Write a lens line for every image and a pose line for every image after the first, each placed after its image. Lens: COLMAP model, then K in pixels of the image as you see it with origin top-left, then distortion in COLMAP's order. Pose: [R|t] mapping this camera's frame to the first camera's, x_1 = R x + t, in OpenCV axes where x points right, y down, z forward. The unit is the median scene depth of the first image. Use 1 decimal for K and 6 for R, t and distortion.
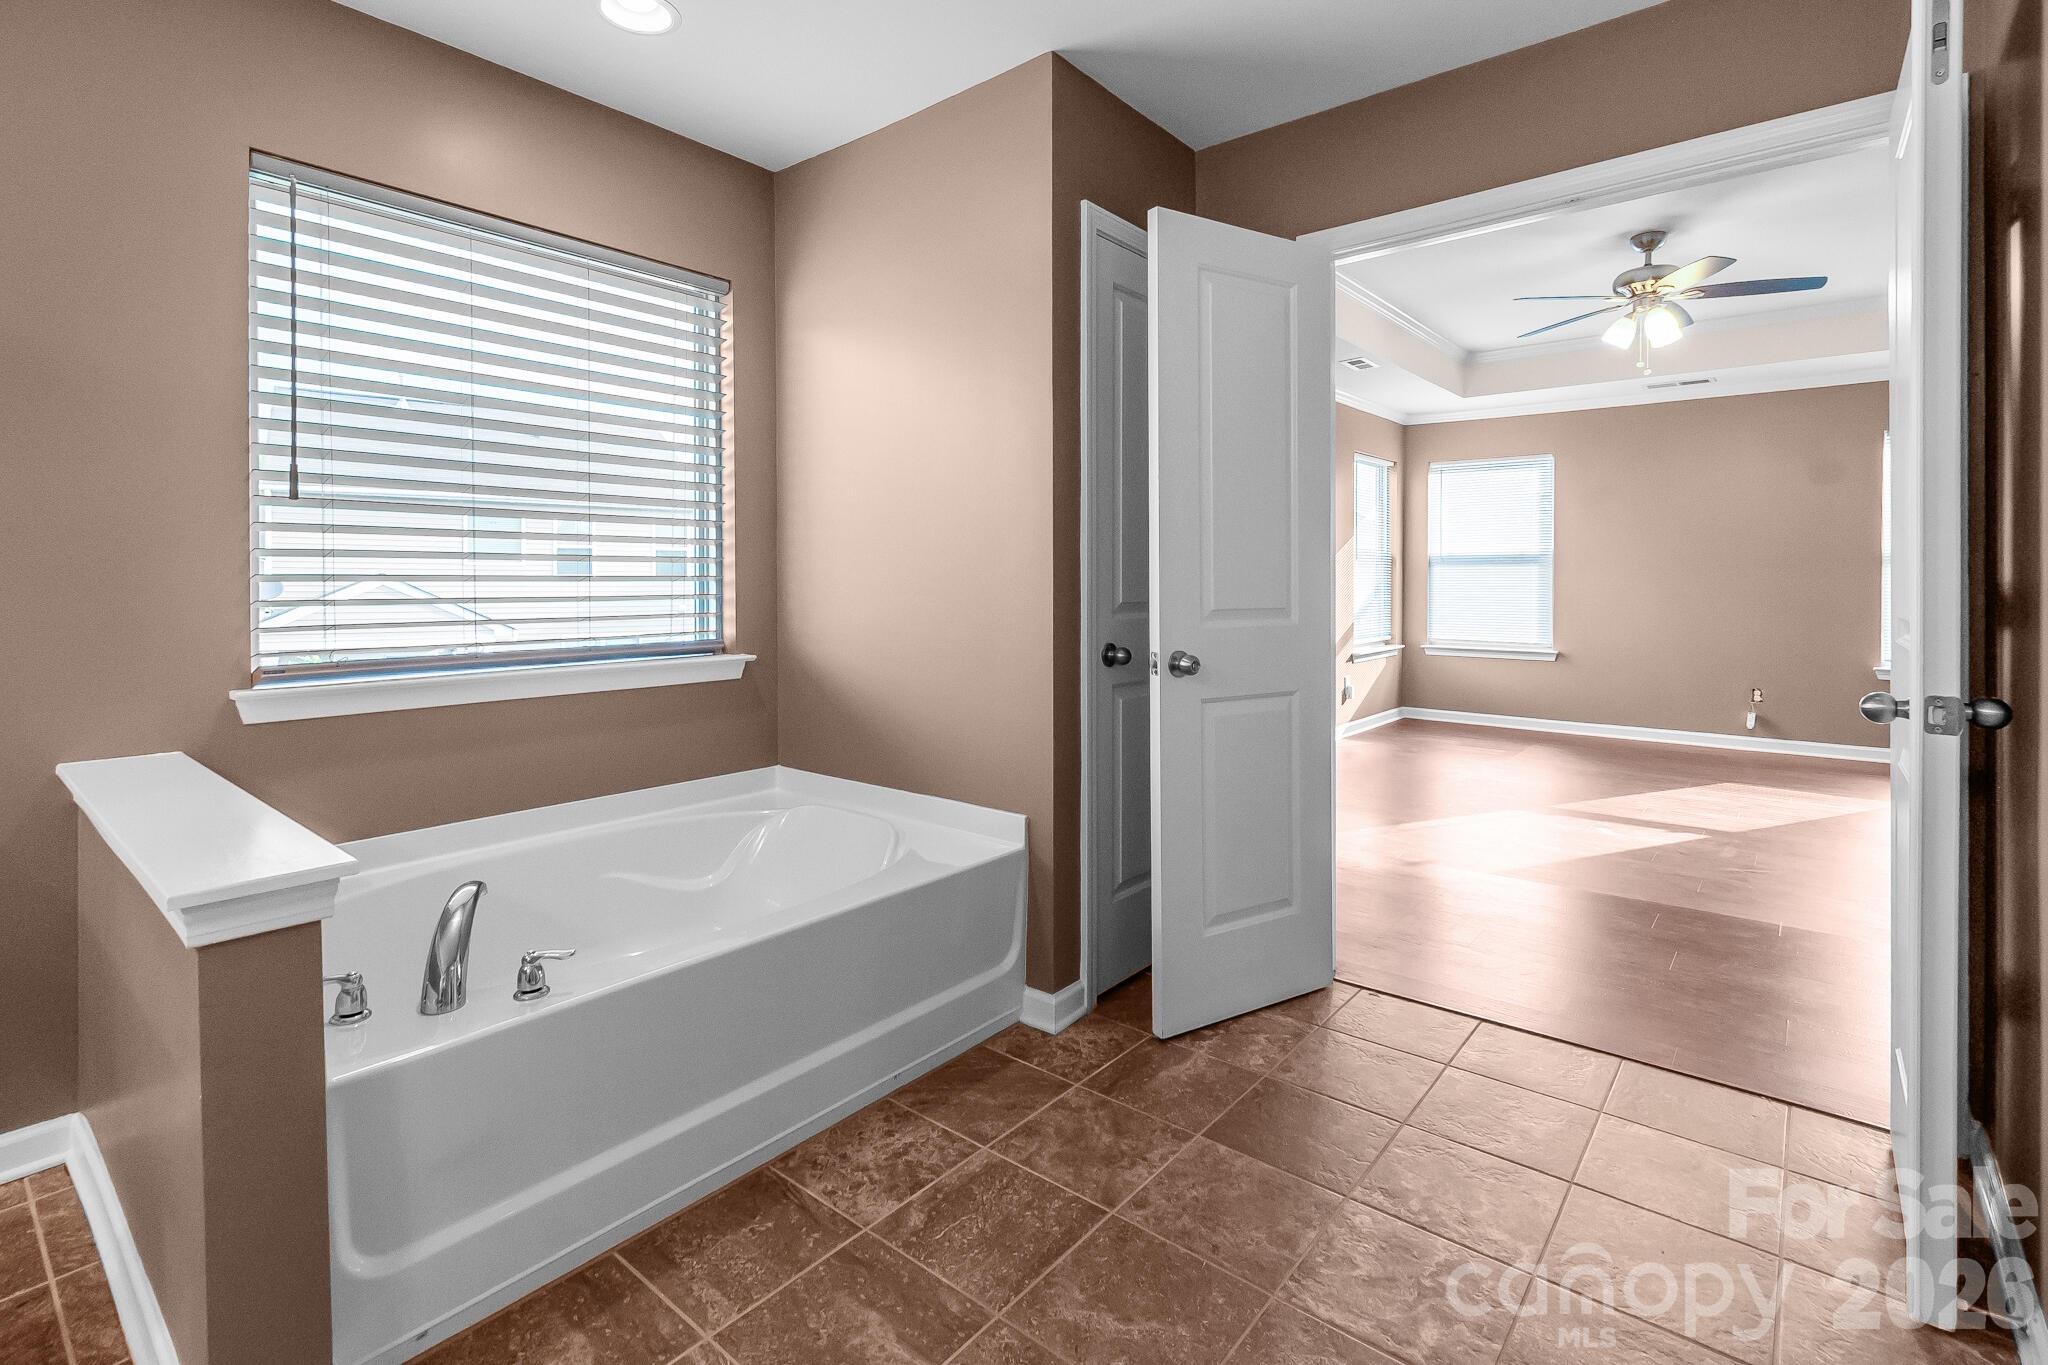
lens RADIAL K [[945.9, 0, 1026.2], [0, 945.9, 617.0], [0, 0, 1]] dist [0.001413, -0.000724]
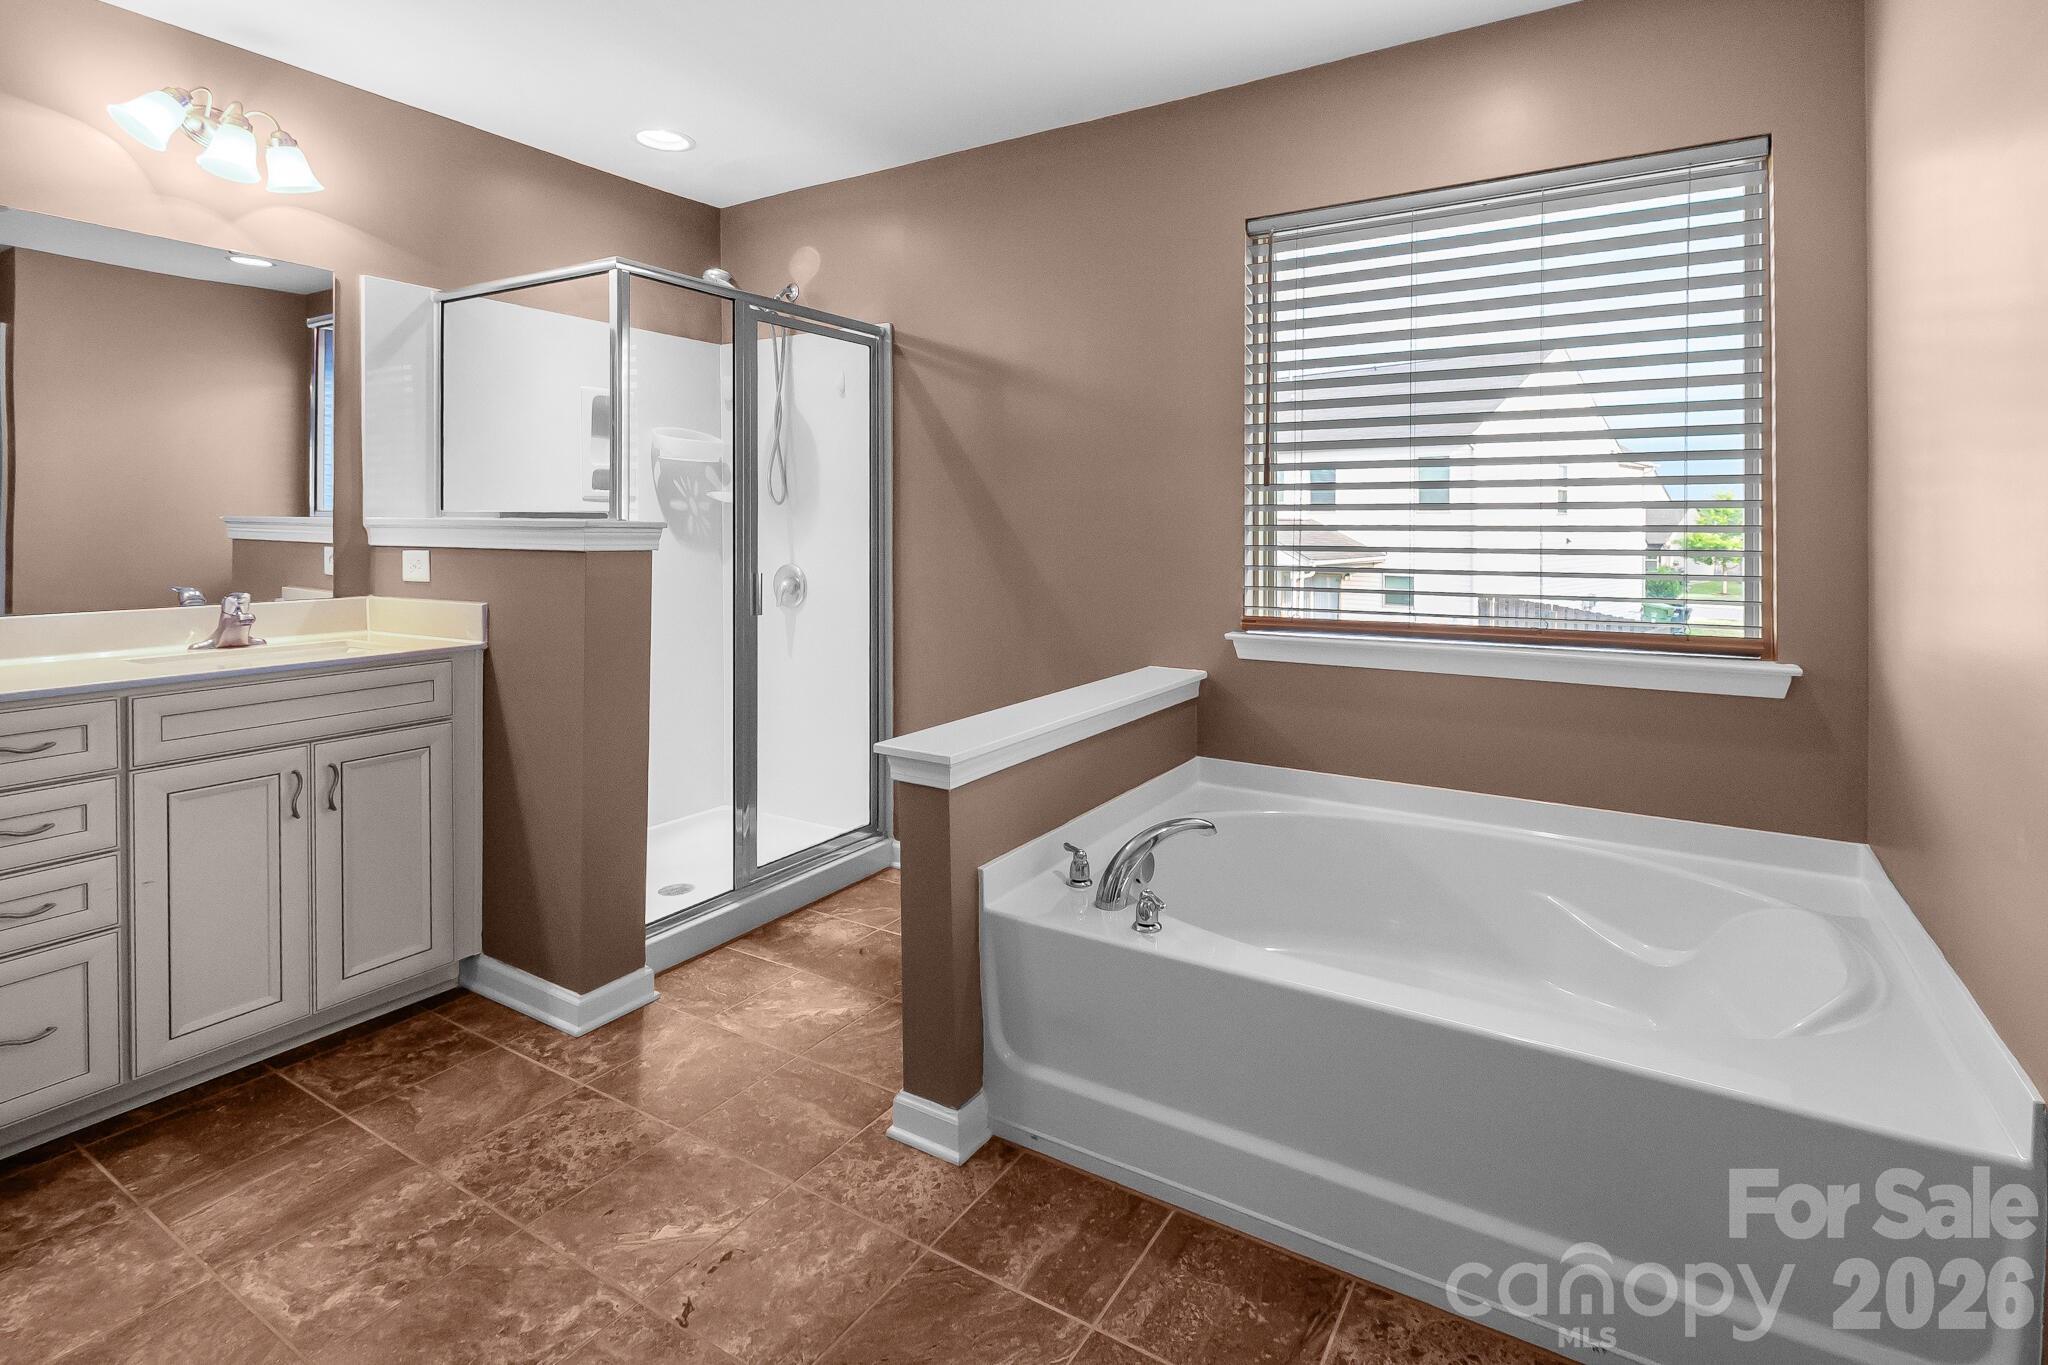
lens RADIAL K [[965.3, 0, 1096.1], [0, 965.3, 536.0], [0, 0, 1]] dist [0.001663, -0.002362]
pose [[0.172718, 0.006832, -0.984948, 0.527076], [-0.045505, 0.998964, -0.001050, -0.052811], [0.983920, 0.045001, 0.172850, 0.637084]]
